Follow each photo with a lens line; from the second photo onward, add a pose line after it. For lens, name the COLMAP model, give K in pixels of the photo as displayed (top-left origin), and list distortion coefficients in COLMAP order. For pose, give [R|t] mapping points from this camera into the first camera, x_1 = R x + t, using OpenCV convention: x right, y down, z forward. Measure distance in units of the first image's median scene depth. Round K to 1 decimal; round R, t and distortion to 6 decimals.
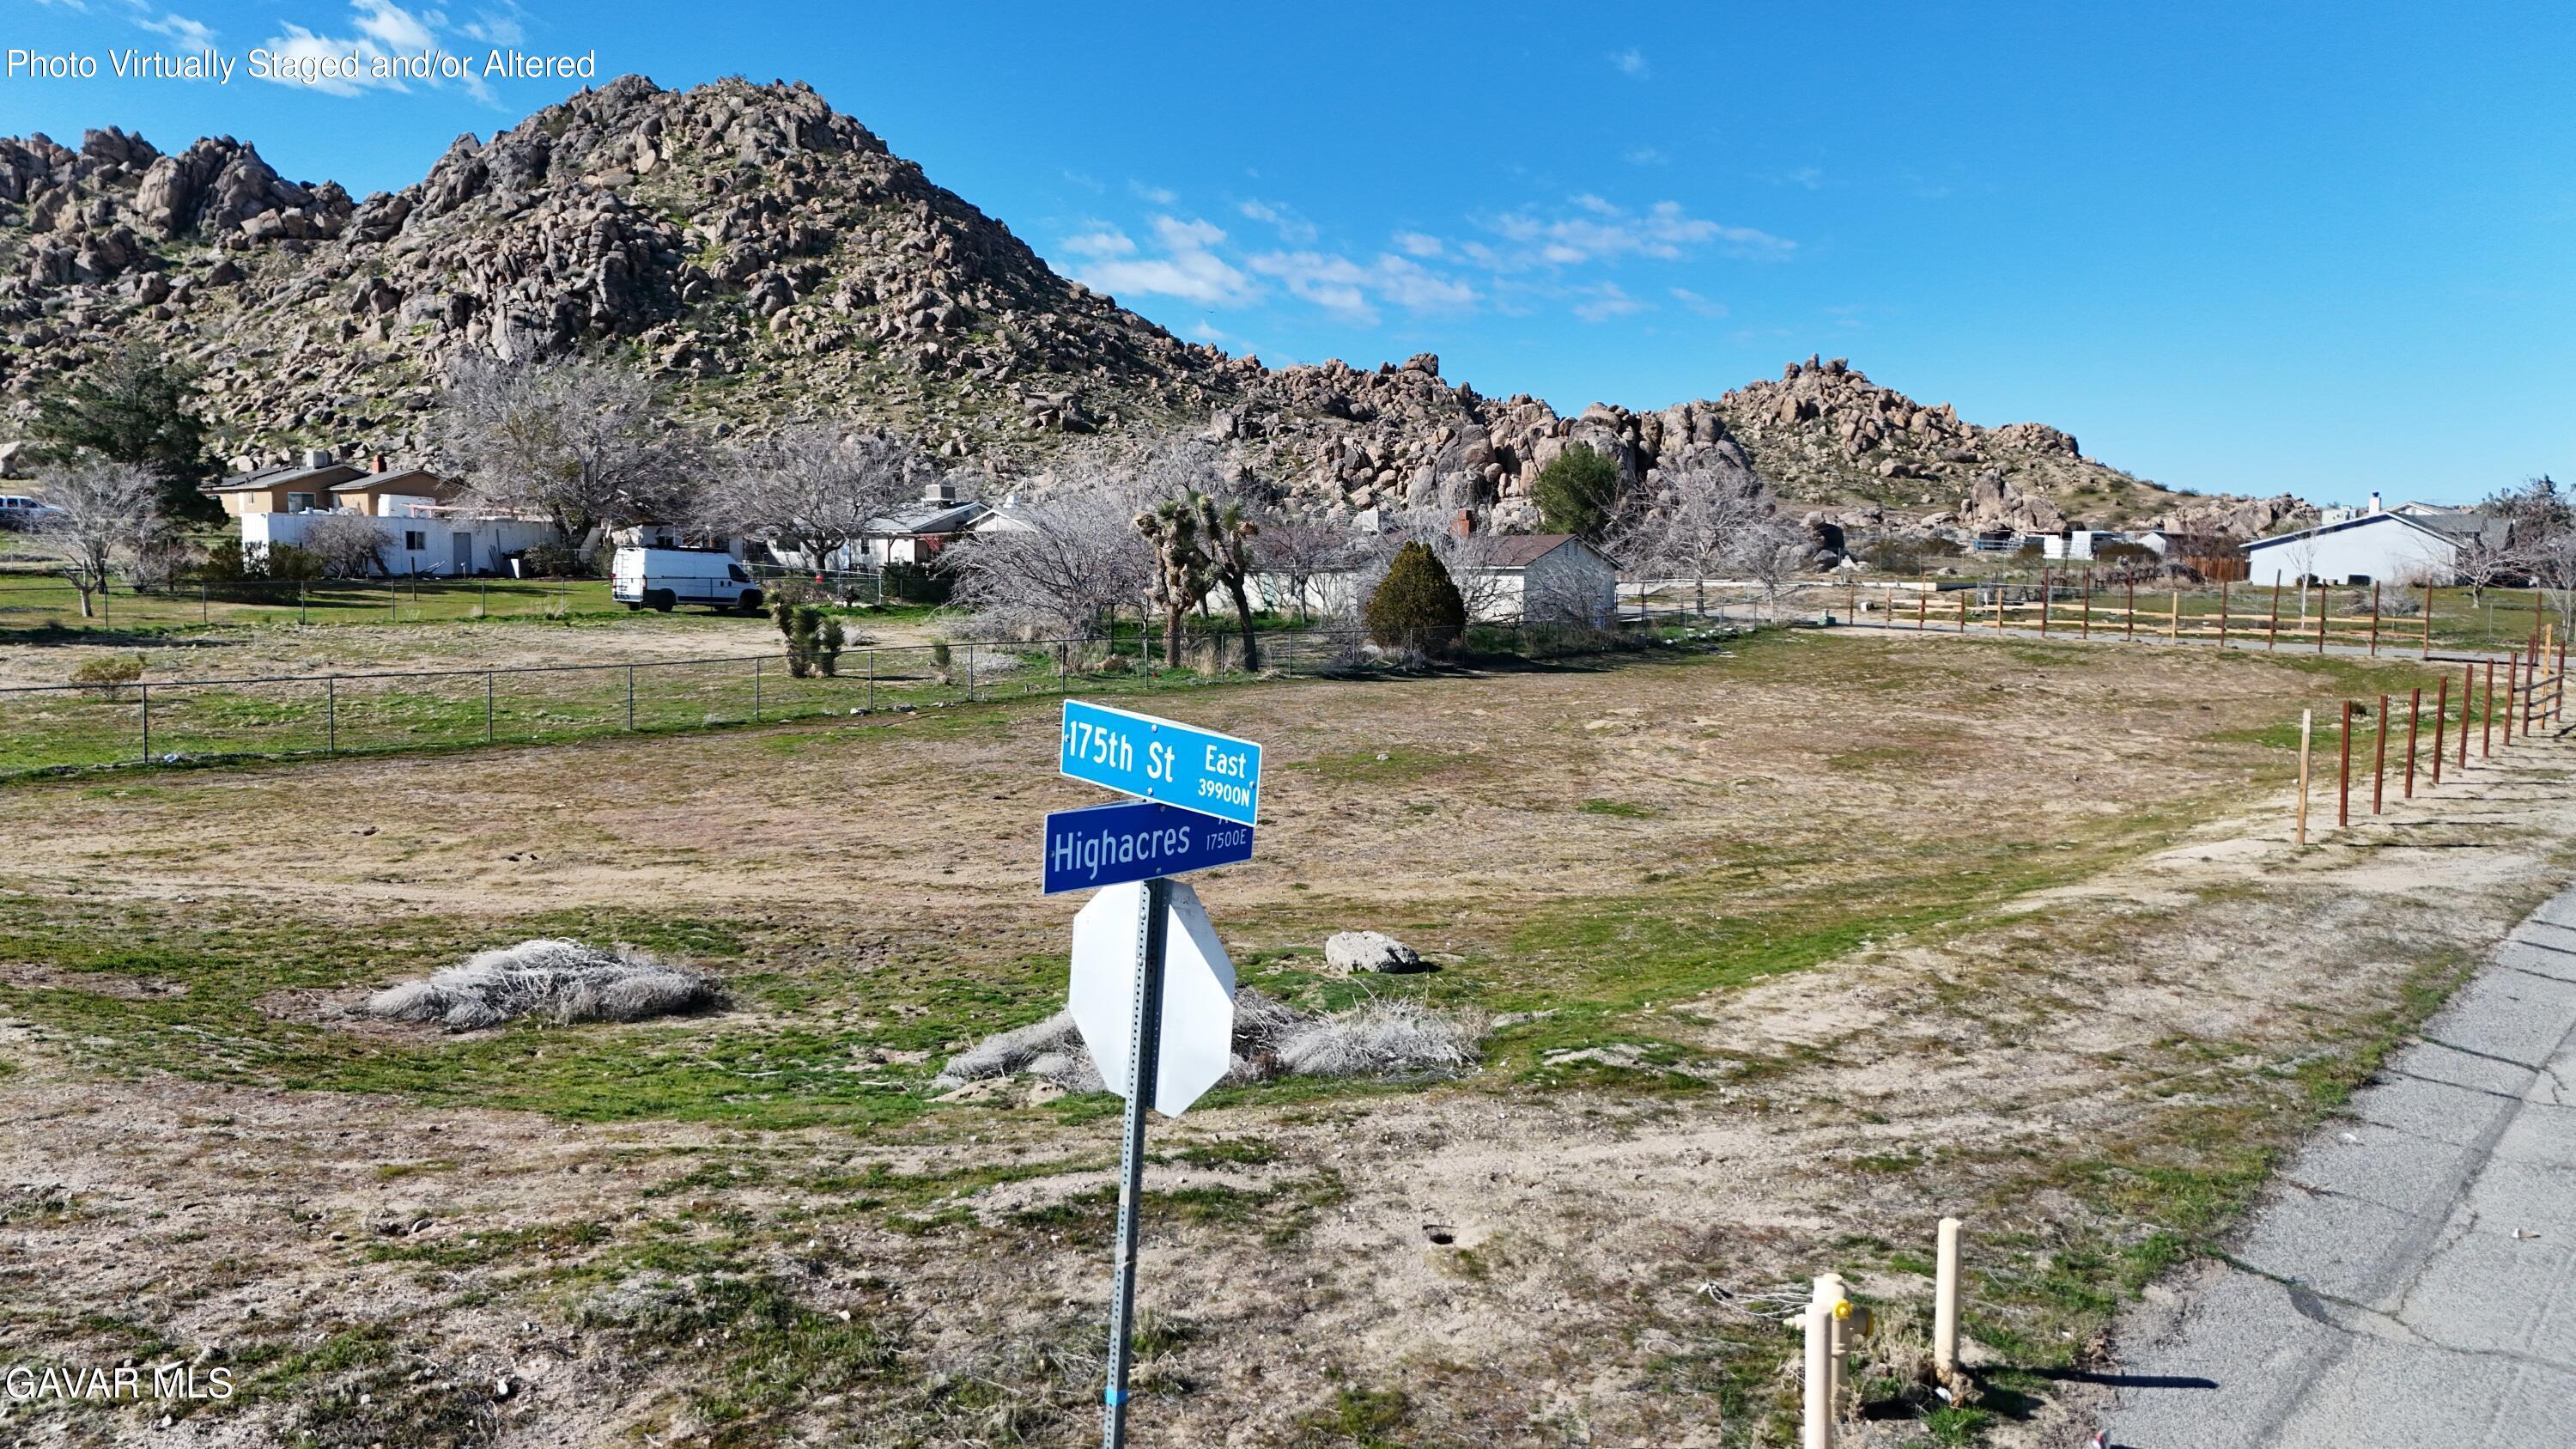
lens RADIAL K [[1878.4, 0, 1292.6], [0, 1878.4, 730.5], [0, 0, 1]] dist [0.088216, -0.098059]
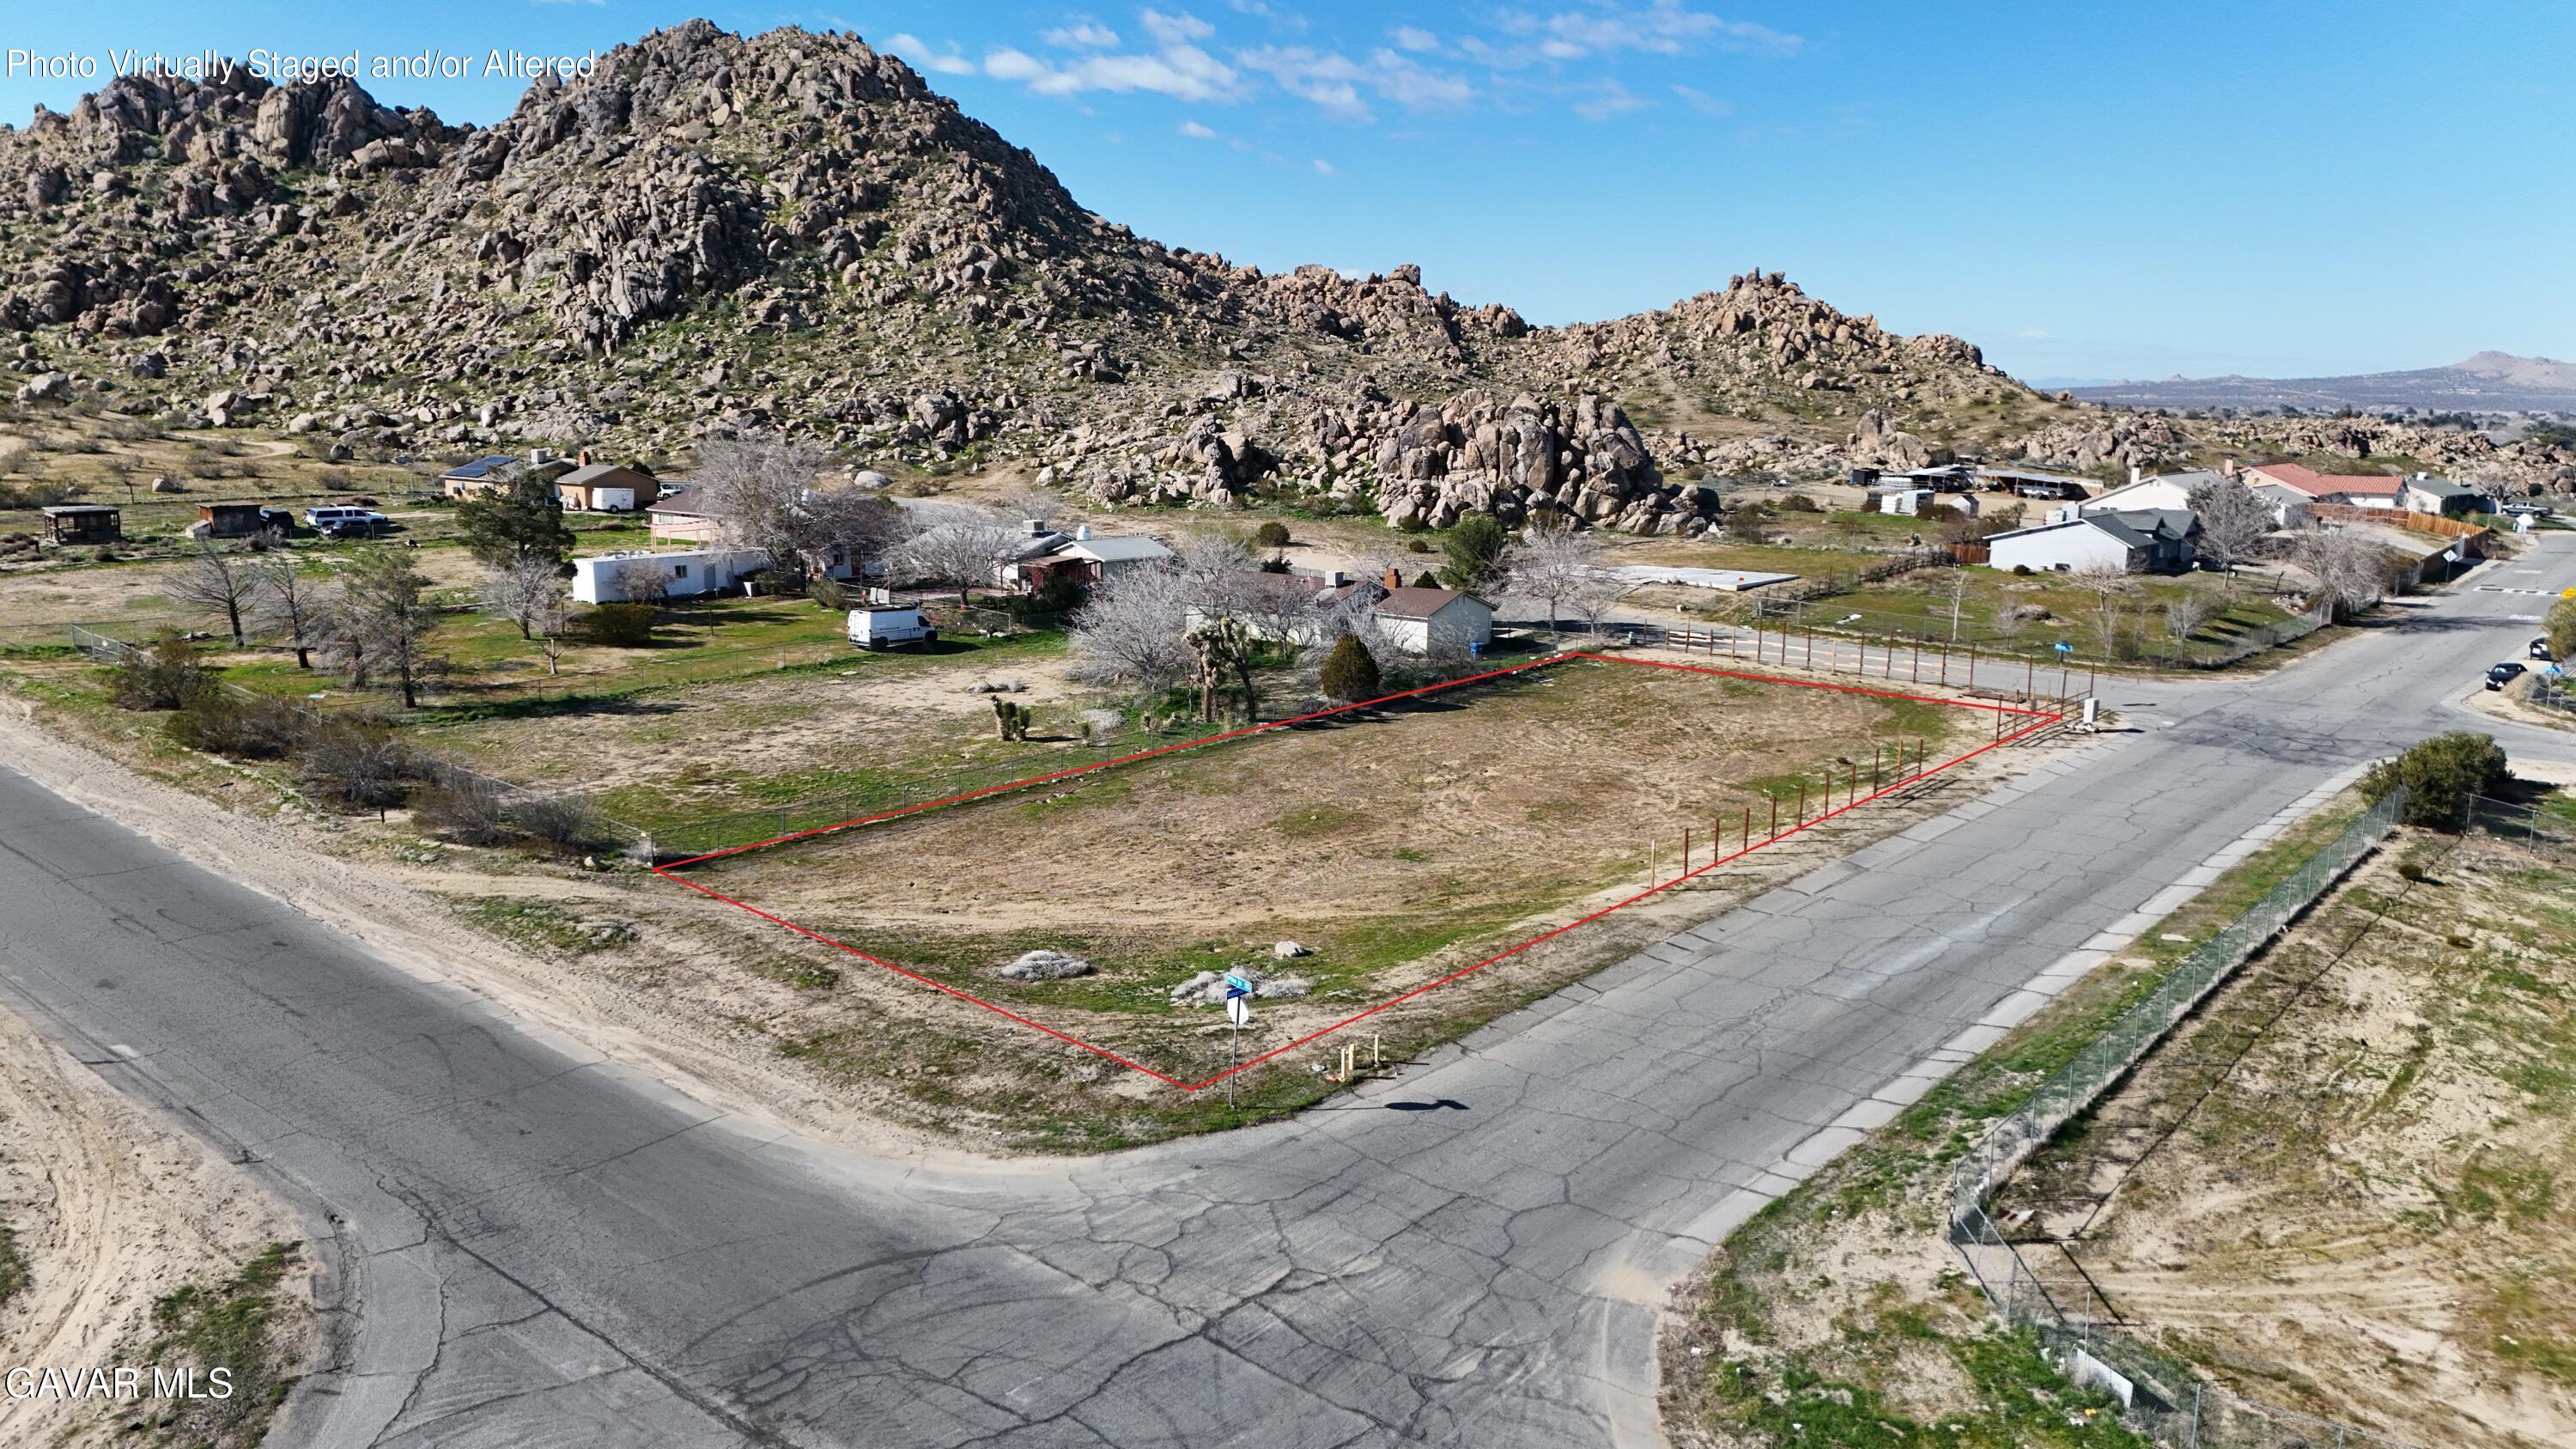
lens RADIAL K [[1878.4, 0, 1292.6], [0, 1878.4, 730.5], [0, 0, 1]] dist [0.088216, -0.098059]
pose [[0.999999, 0.000050, -0.001399, 0.004554], [0.000089, 0.995023, 0.099647, -0.049878], [0.001397, -0.099647, 0.995022, -0.186221]]
